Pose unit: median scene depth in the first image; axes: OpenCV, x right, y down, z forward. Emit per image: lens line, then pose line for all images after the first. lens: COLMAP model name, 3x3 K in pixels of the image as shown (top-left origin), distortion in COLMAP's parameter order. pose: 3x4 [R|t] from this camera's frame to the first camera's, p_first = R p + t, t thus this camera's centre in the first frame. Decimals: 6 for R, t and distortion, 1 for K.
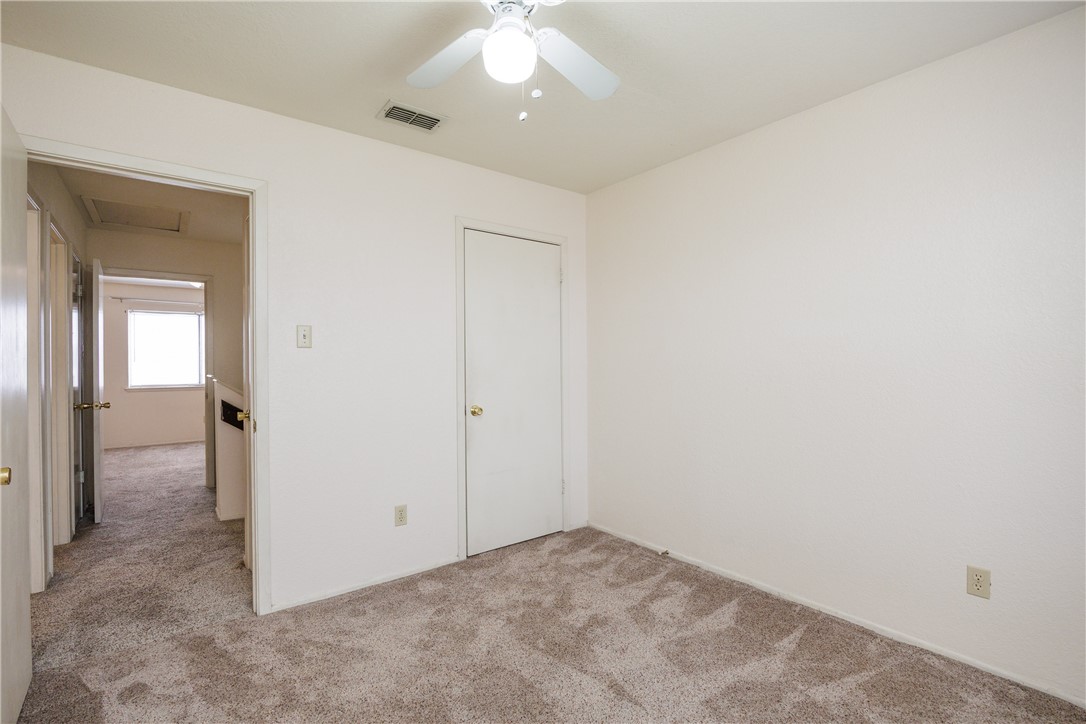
lens RADIAL K [[495.0, 0, 541.6], [0, 495.0, 364.2], [0, 0, 1]] dist [-0.022416, 0.002003]
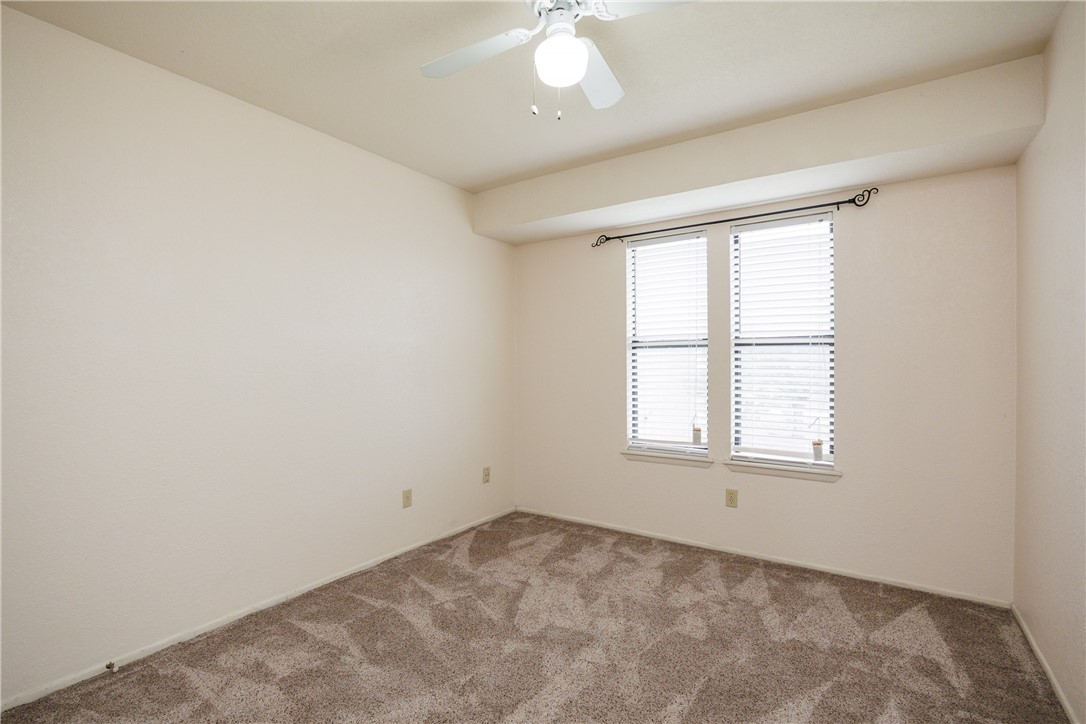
lens RADIAL K [[495.0, 0, 541.7], [0, 495.0, 361.7], [0, 0, 1]] dist [-0.022416, 0.002003]
pose [[-0.314054, 0.008739, 0.949365, -0.656258], [0.004817, 0.999959, -0.007612, 0.005736], [-0.949393, 0.002183, -0.314084, 0.879890]]
